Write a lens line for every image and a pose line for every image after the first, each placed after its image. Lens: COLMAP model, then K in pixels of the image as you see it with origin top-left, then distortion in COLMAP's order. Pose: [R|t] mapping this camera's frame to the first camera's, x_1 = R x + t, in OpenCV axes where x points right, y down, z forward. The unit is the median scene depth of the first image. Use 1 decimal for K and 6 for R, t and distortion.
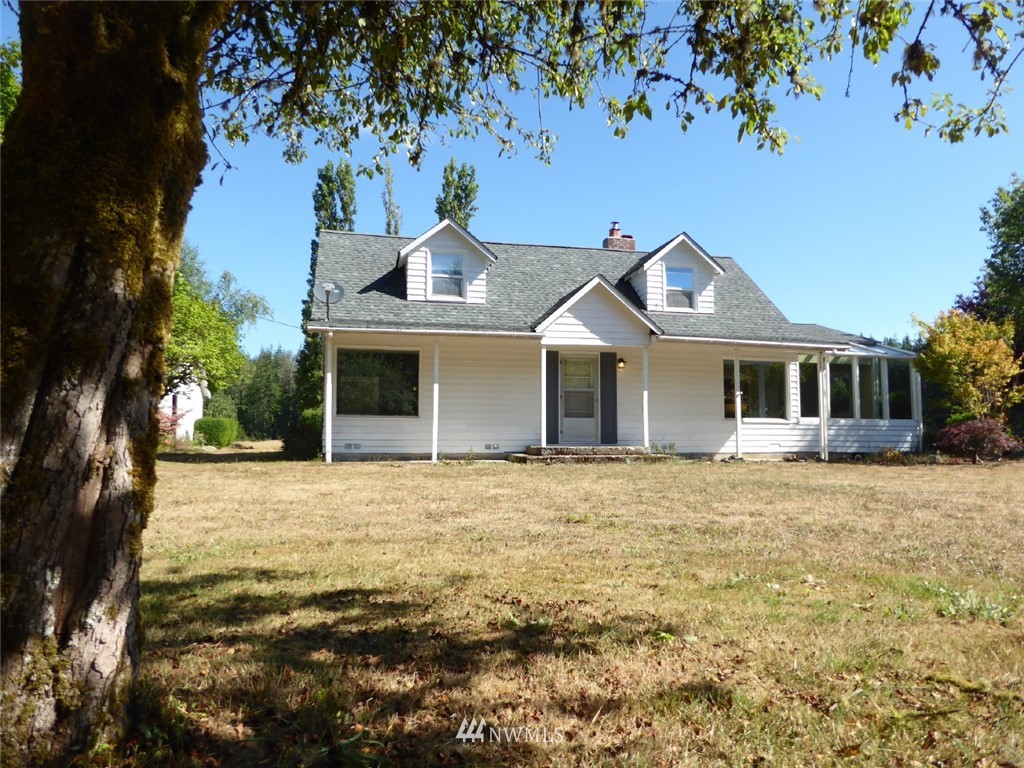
lens RADIAL K [[740.6, 0, 513.1], [0, 740.6, 383.0], [0, 0, 1]] dist [-0.000801, -0.000510]
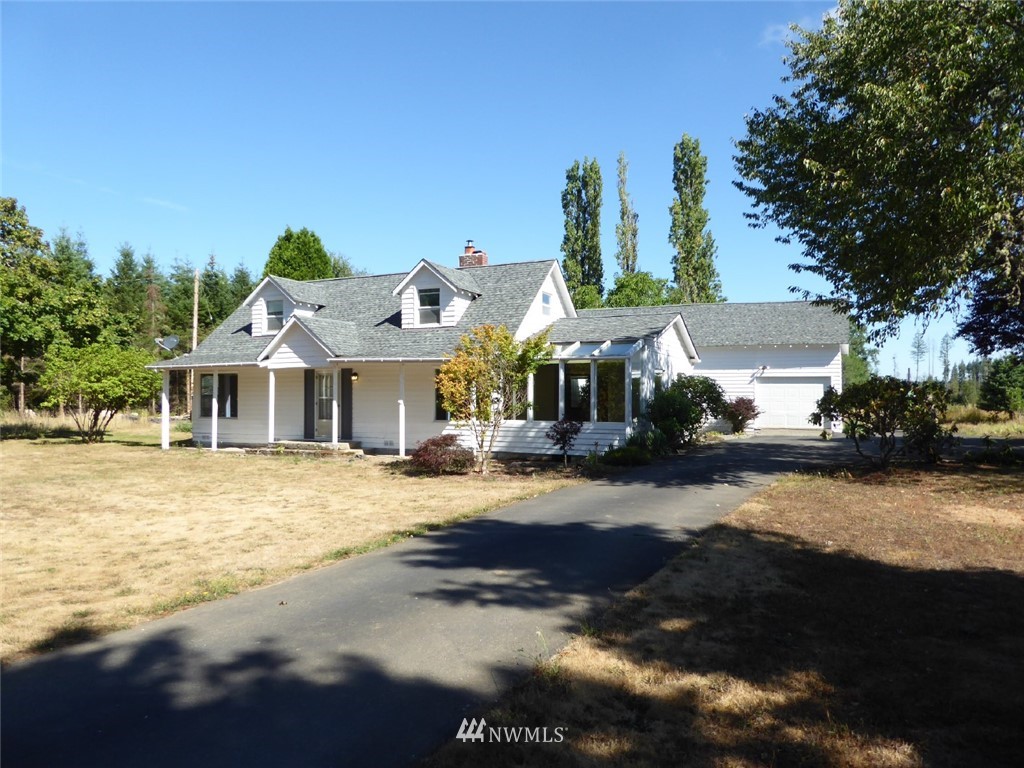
lens RADIAL K [[740.6, 0, 510.5], [0, 740.6, 385.5], [0, 0, 1]] dist [-0.000801, -0.000510]
pose [[0.782492, -0.012471, -0.622536, 1.055844], [0.048727, 0.997960, 0.041256, -0.046920], [0.620751, -0.062617, 0.781503, 0.167015]]
